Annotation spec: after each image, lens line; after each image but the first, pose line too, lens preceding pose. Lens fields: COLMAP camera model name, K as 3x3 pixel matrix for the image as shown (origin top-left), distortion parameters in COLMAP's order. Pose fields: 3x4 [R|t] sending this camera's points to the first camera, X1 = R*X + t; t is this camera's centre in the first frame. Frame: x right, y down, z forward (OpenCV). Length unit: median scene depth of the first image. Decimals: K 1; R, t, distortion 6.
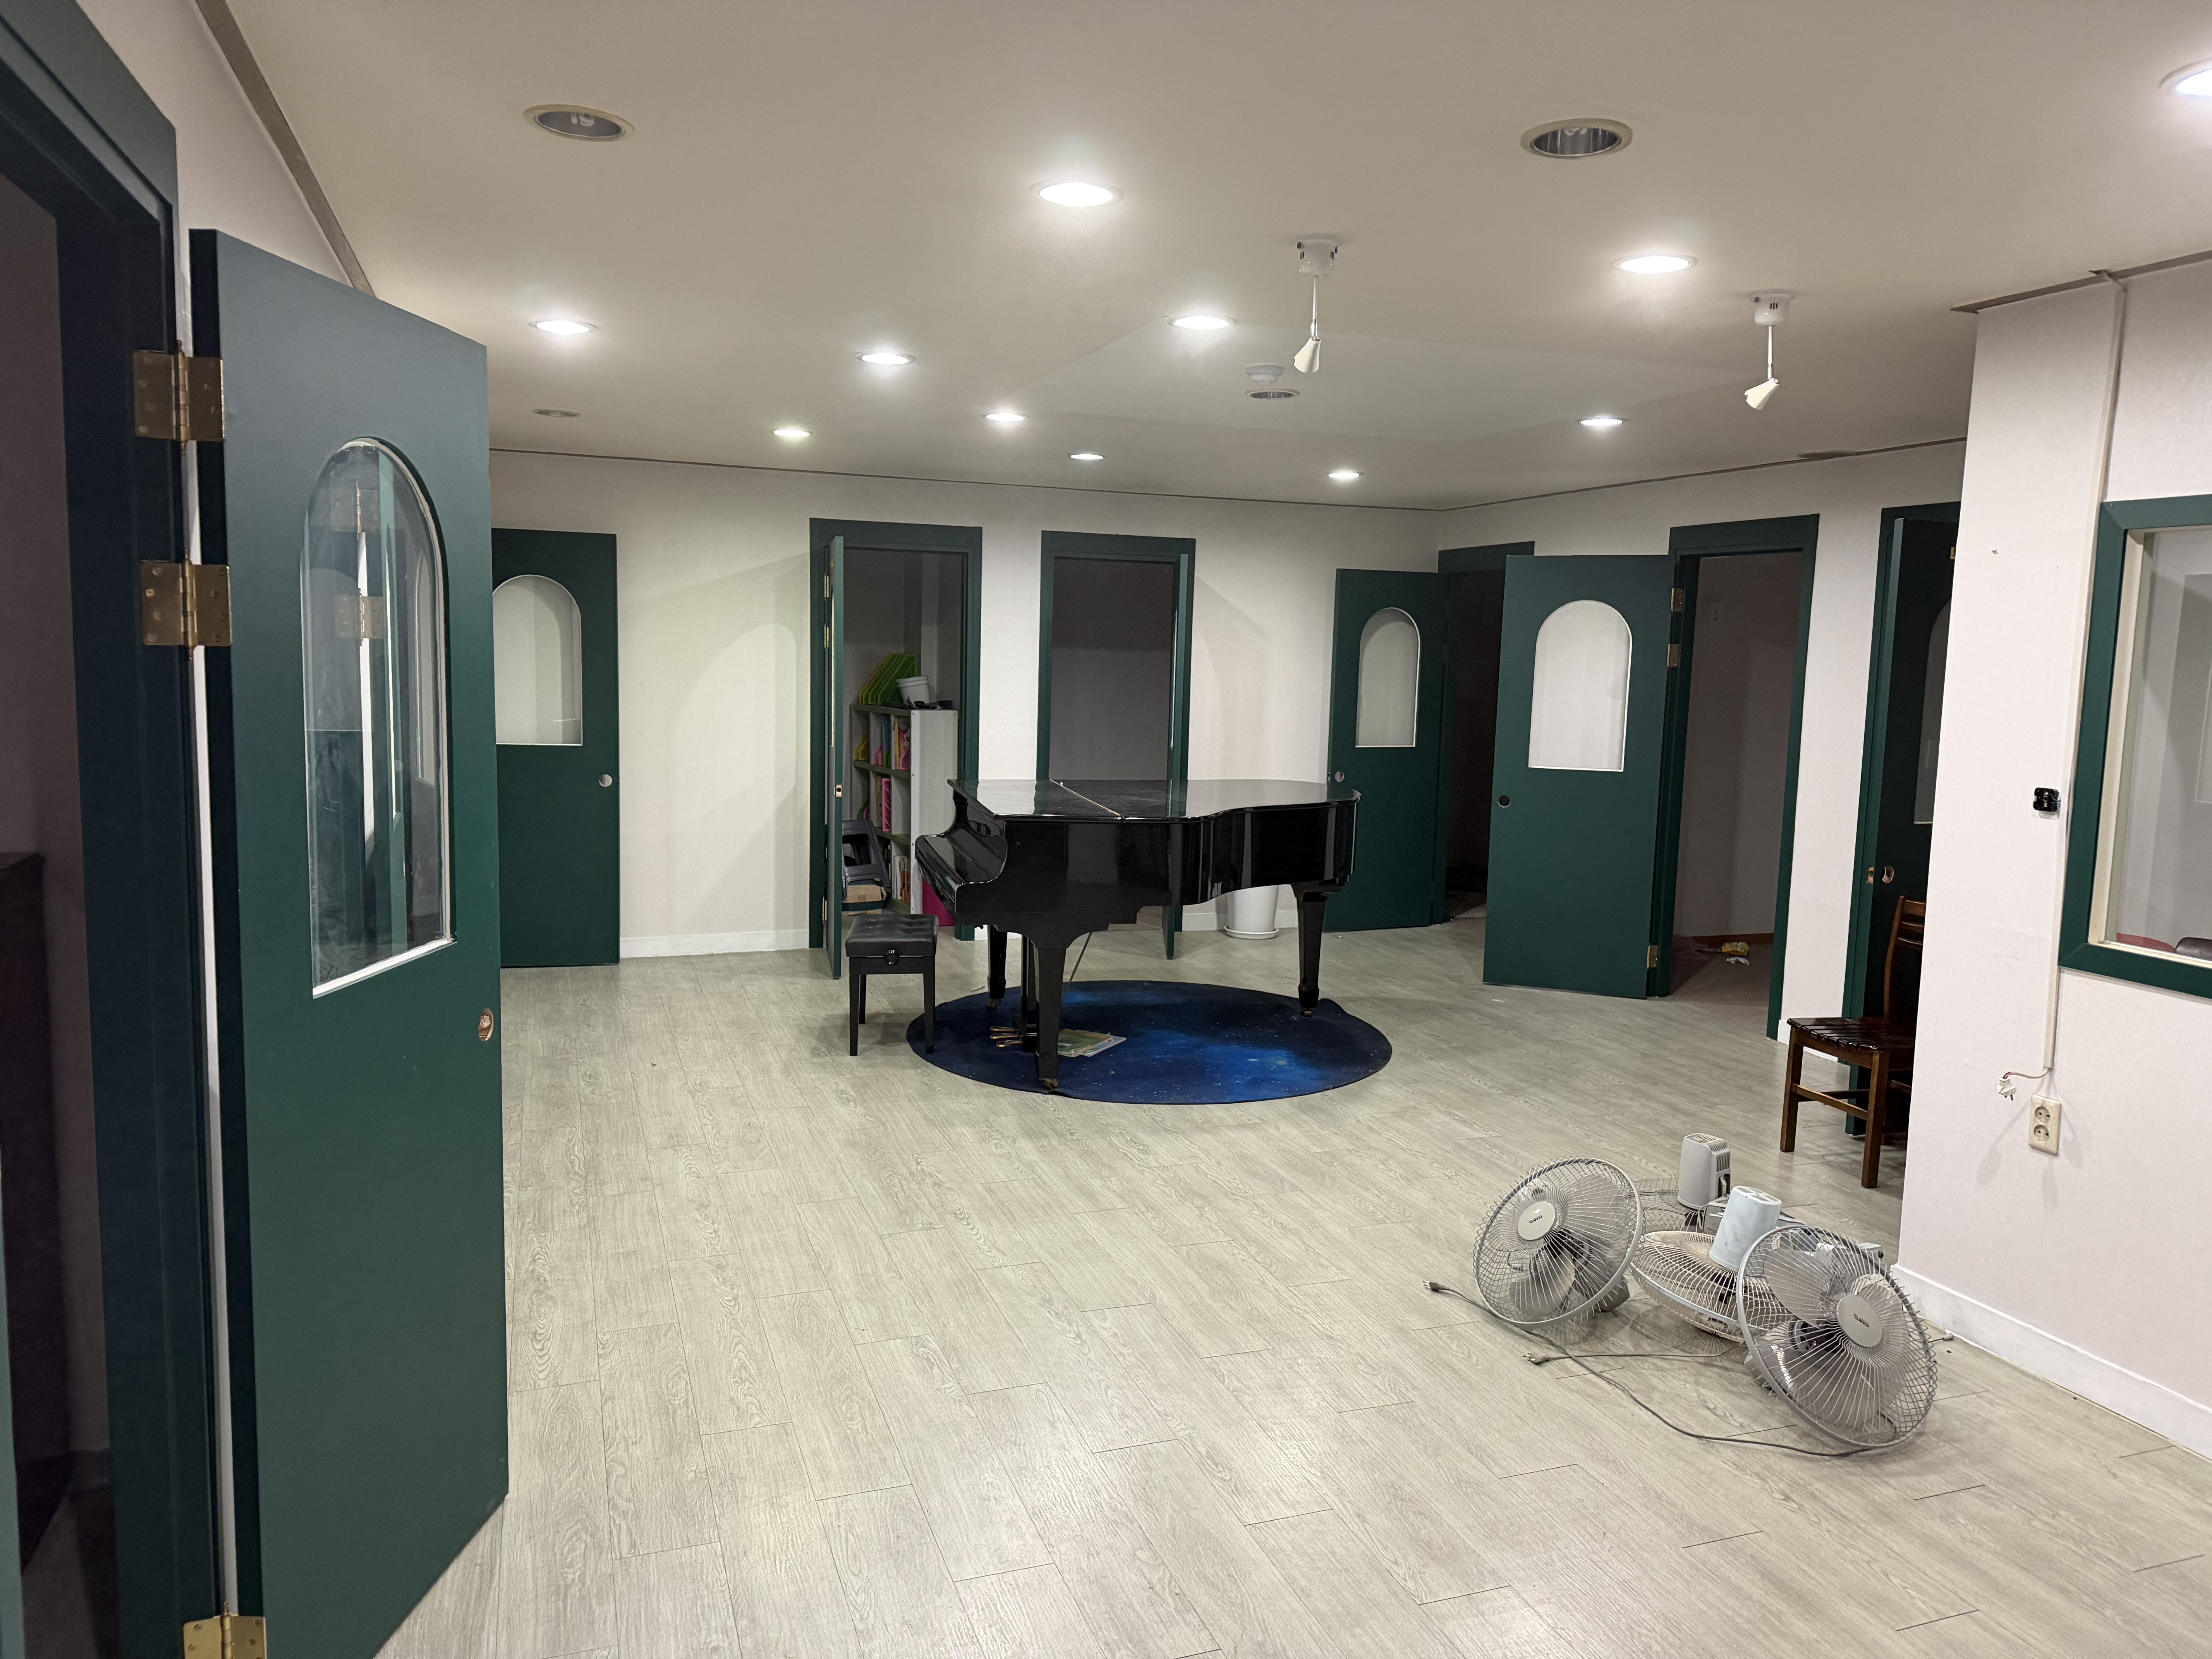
lens RADIAL K [[1555.3, 0, 1105.7], [0, 1555.3, 830.8], [0, 0, 1]] dist [0.000186, 0.000852]
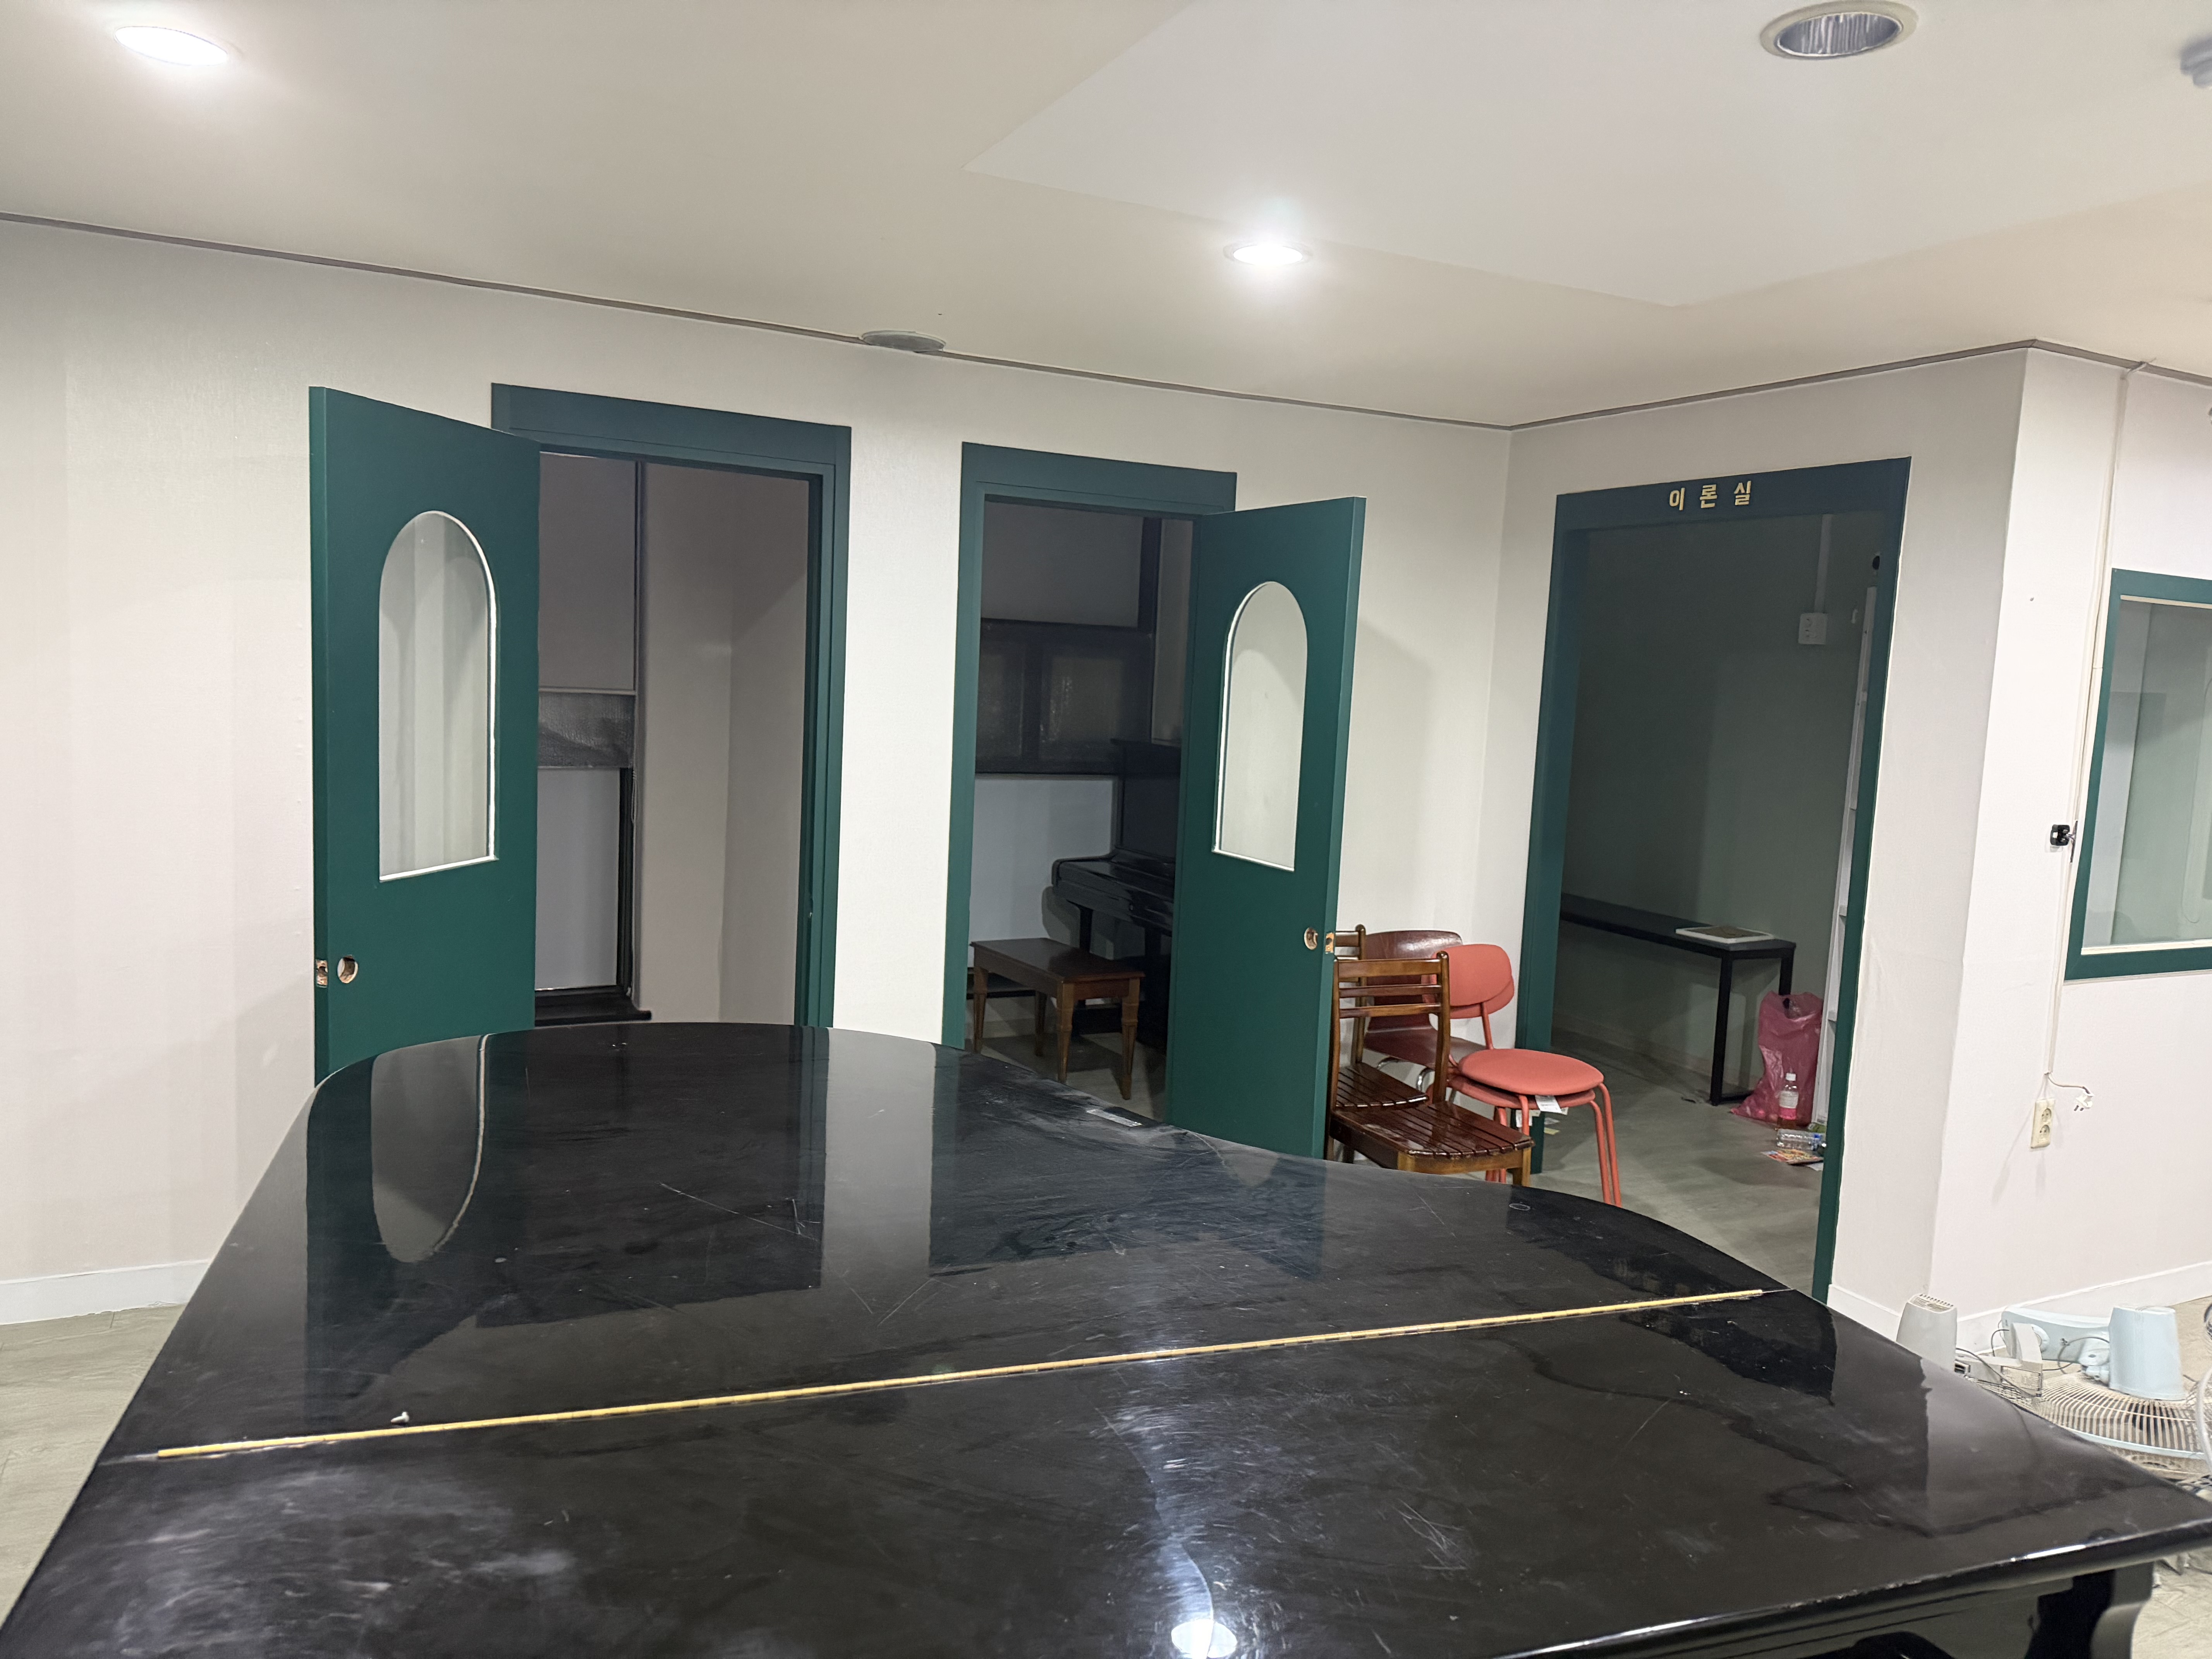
lens RADIAL K [[1555.3, 0, 1105.5], [0, 1555.3, 830.1], [0, 0, 1]] dist [0.000186, 0.000852]
pose [[-0.114903, -0.120169, 0.986082, -0.402104], [0.061867, 0.989863, 0.127839, -0.206142], [-0.991448, 0.075695, -0.106303, 1.785762]]
